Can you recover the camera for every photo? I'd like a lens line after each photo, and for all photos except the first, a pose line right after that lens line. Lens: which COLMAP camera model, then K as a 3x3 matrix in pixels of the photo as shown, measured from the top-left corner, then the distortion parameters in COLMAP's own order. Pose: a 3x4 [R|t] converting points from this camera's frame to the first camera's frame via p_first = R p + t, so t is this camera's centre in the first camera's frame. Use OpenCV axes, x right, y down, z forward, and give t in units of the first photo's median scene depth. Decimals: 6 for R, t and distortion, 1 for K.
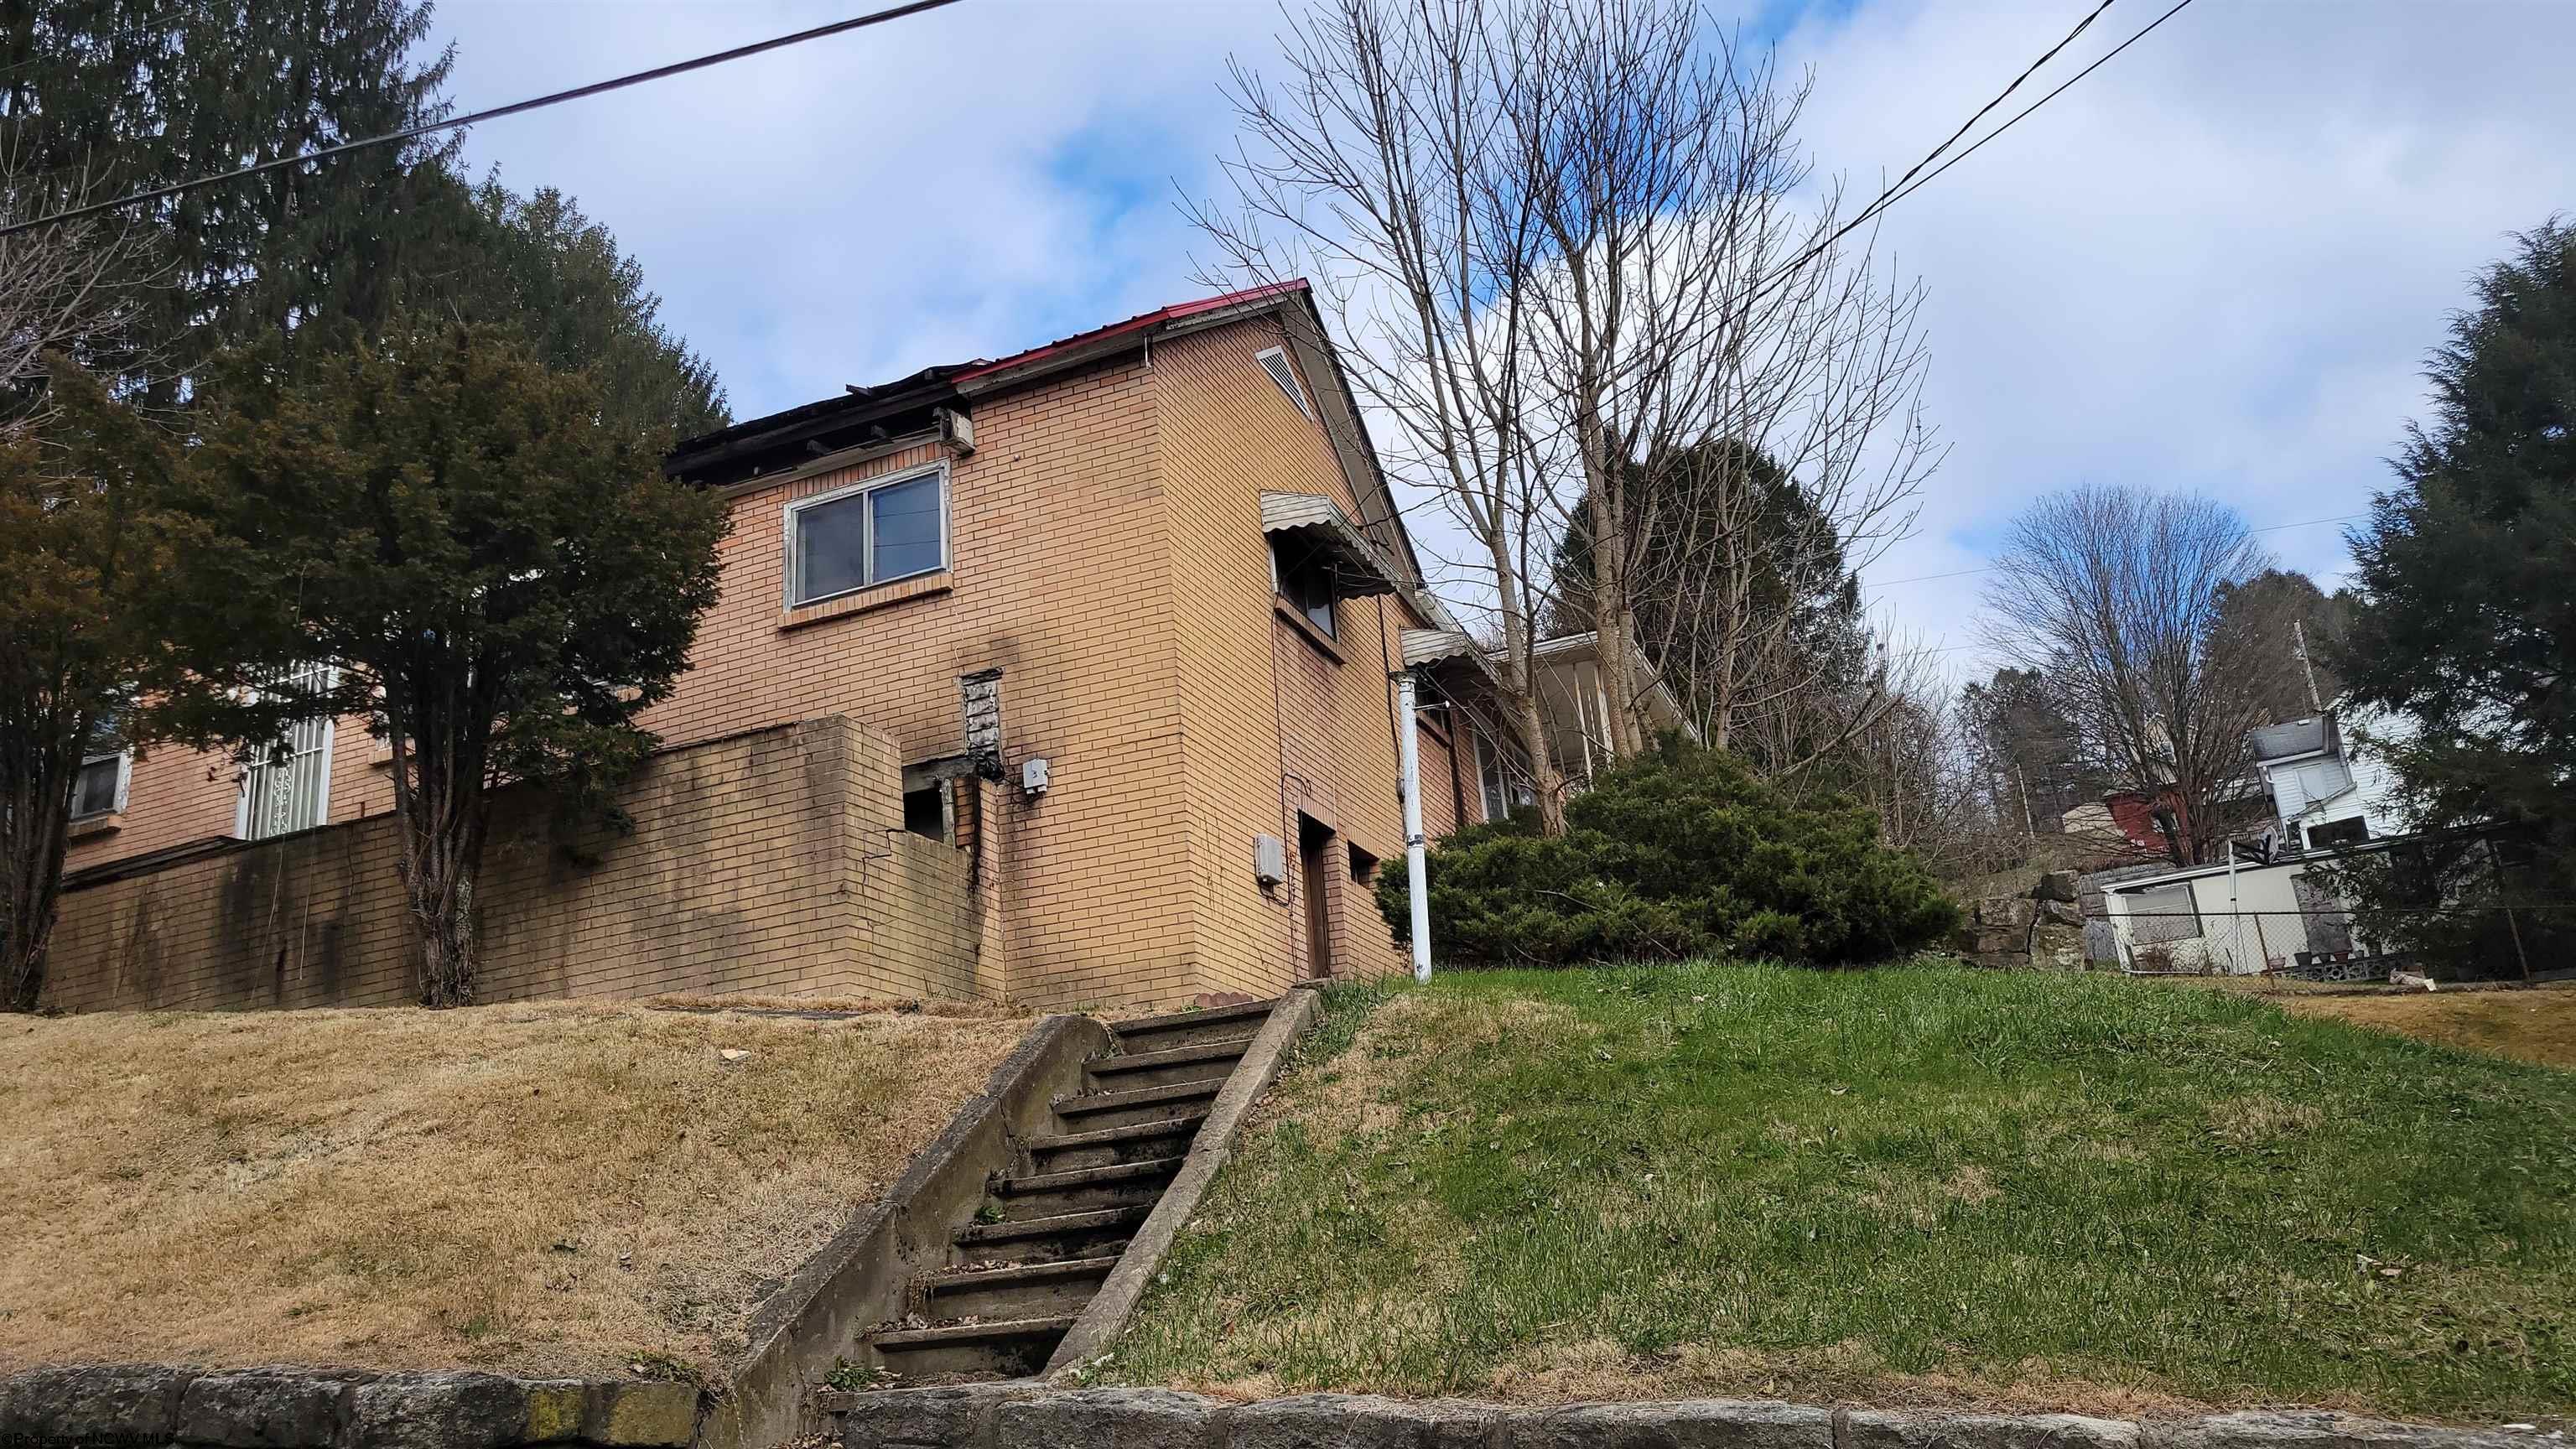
lens RADIAL K [[1898.4, 0, 1289.2], [0, 1898.4, 734.5], [0, 0, 1]] dist [0.009724, 0.004320]
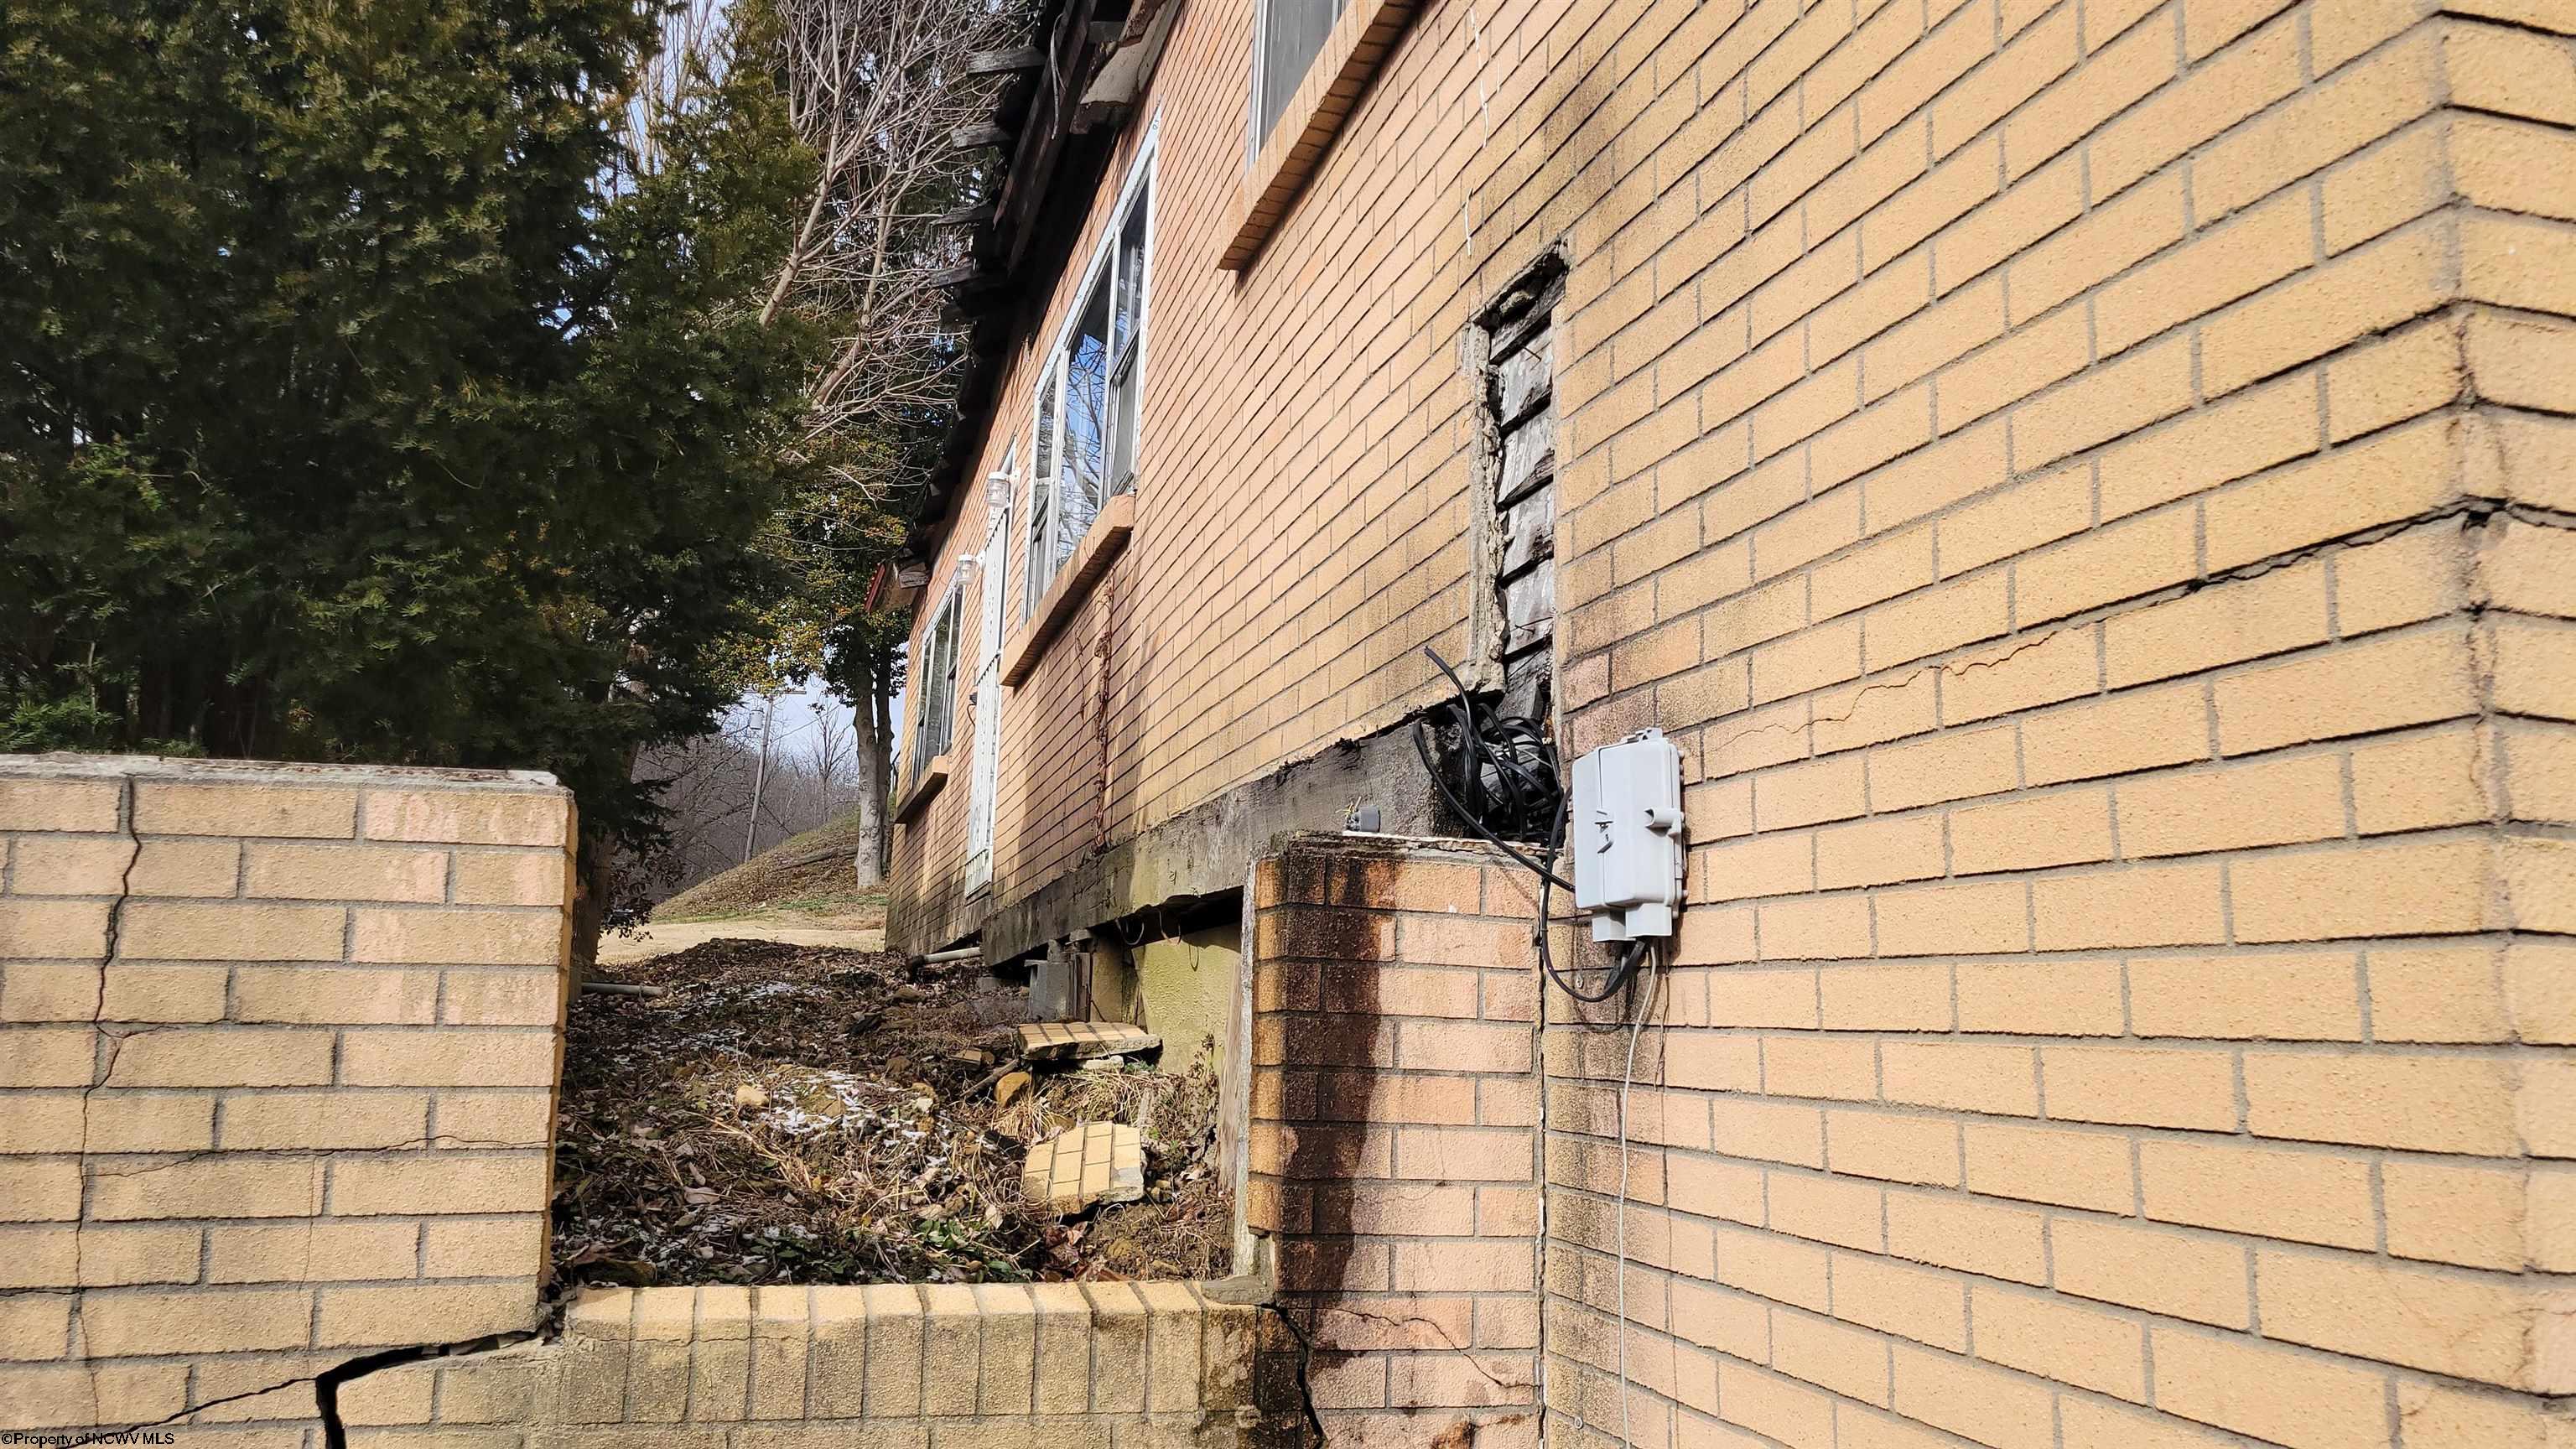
lens RADIAL K [[1898.4, 0, 1288.6], [0, 1898.4, 727.1], [0, 0, 1]] dist [0.009724, 0.004320]
pose [[0.606475, -0.028823, -0.794580, -0.017748], [0.161328, 0.983016, 0.087479, -0.008355], [0.778563, -0.181242, 0.600825, 0.949249]]
